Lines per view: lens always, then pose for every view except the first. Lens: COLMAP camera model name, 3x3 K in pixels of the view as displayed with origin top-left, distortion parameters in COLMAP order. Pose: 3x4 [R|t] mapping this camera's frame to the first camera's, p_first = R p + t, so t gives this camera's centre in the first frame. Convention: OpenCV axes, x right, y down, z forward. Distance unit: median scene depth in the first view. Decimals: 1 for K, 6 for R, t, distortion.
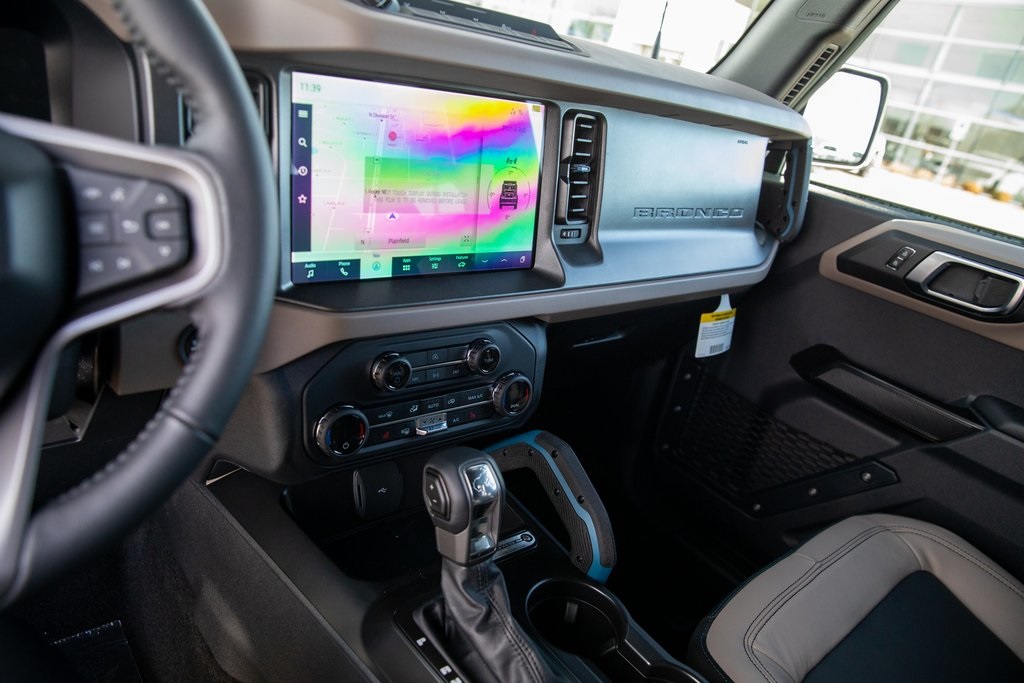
lens RADIAL K [[693.5, 0, 512.6], [0, 693.5, 350.8], [0, 0, 1]] dist [-0.114633, 0.090941]
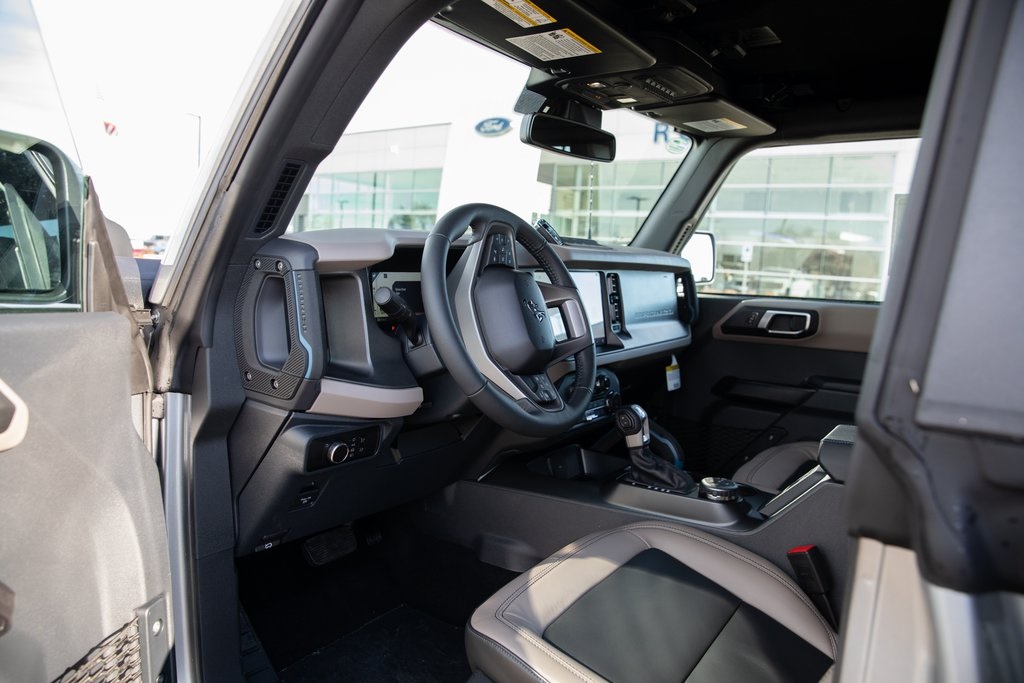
lens RADIAL K [[693.5, 0, 512.6], [0, 693.5, 350.8], [0, 0, 1]] dist [-0.114633, 0.090941]
pose [[0.958826, -0.181854, 0.218133, -0.524287], [0.230974, 0.946254, -0.226395, 0.232185], [-0.165239, 0.267456, 0.949296, -0.724749]]
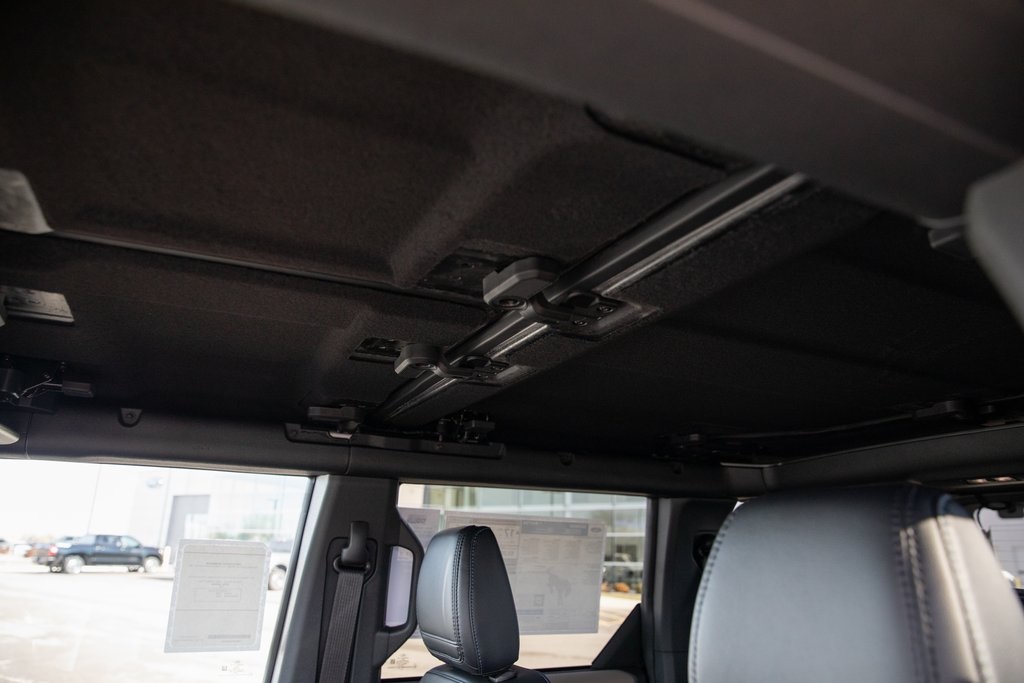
lens RADIAL K [[693.5, 0, 512.6], [0, 693.5, 350.8], [0, 0, 1]] dist [-0.114633, 0.090941]
pose [[0.240137, 0.095106, 0.966069, -0.264312], [0.417810, 0.888168, -0.191292, -0.115594], [-0.876224, 0.449570, 0.173545, -0.301785]]
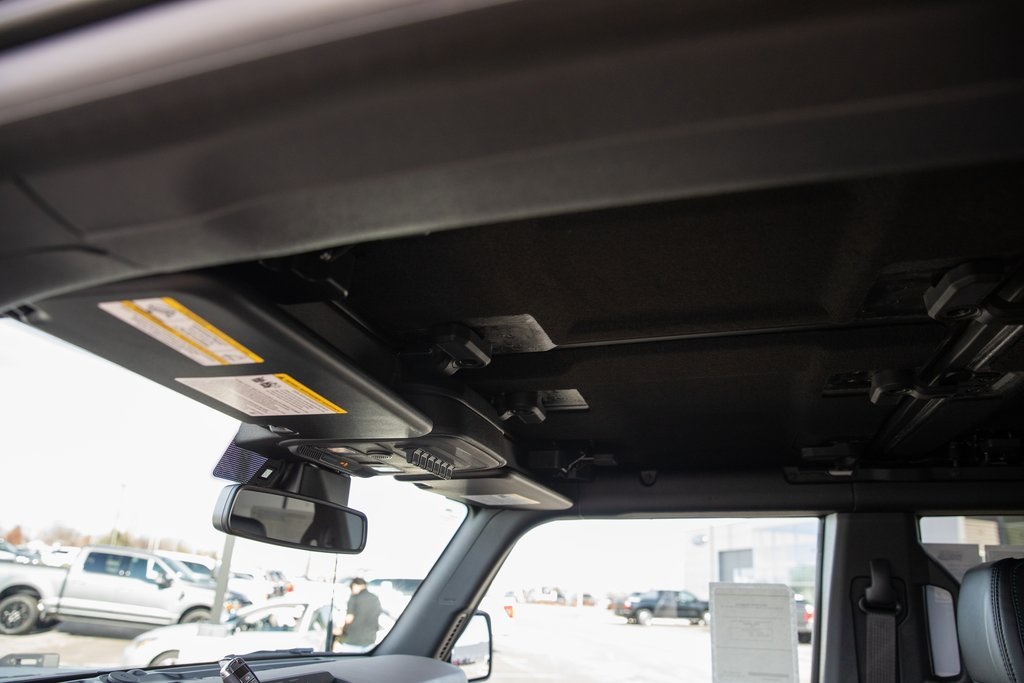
lens RADIAL K [[693.5, 0, 512.6], [0, 693.5, 350.8], [0, 0, 1]] dist [-0.114633, 0.090941]
pose [[0.824441, 0.034849, 0.564874, -0.316513], [0.330863, 0.780090, -0.531026, -0.062585], [-0.459159, 0.624696, 0.631608, -0.389462]]
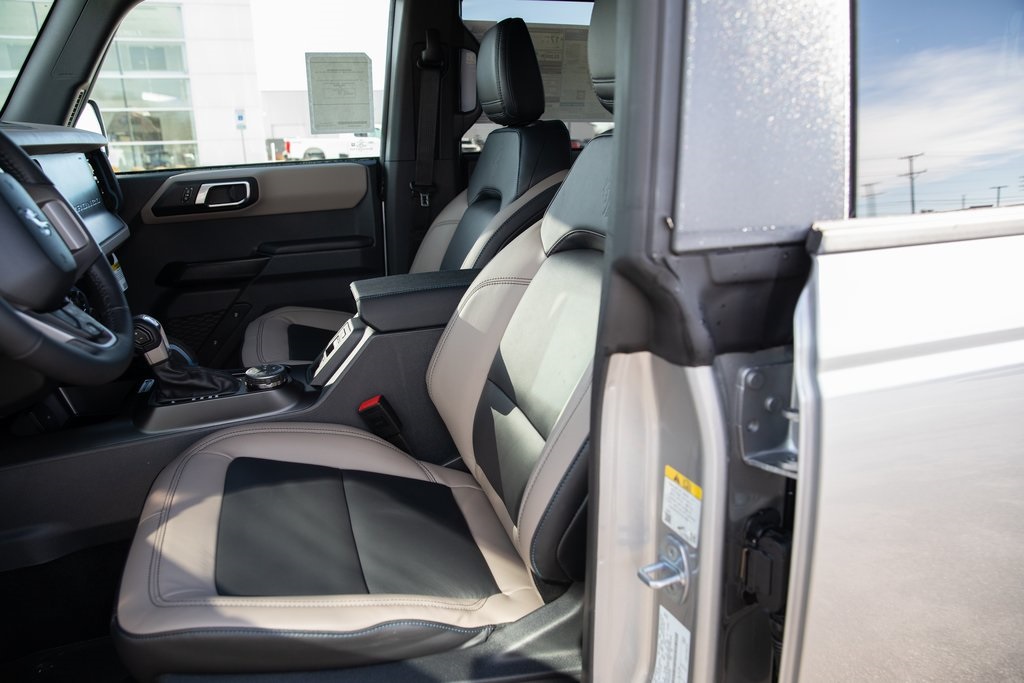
lens RADIAL K [[693.5, 0, 512.6], [0, 693.5, 350.8], [0, 0, 1]] dist [-0.114633, 0.090941]
pose [[0.373961, -0.469119, 0.800051, -0.712367], [0.456548, 0.843996, 0.281486, 0.098547], [-0.807290, 0.259996, 0.529796, -0.531803]]
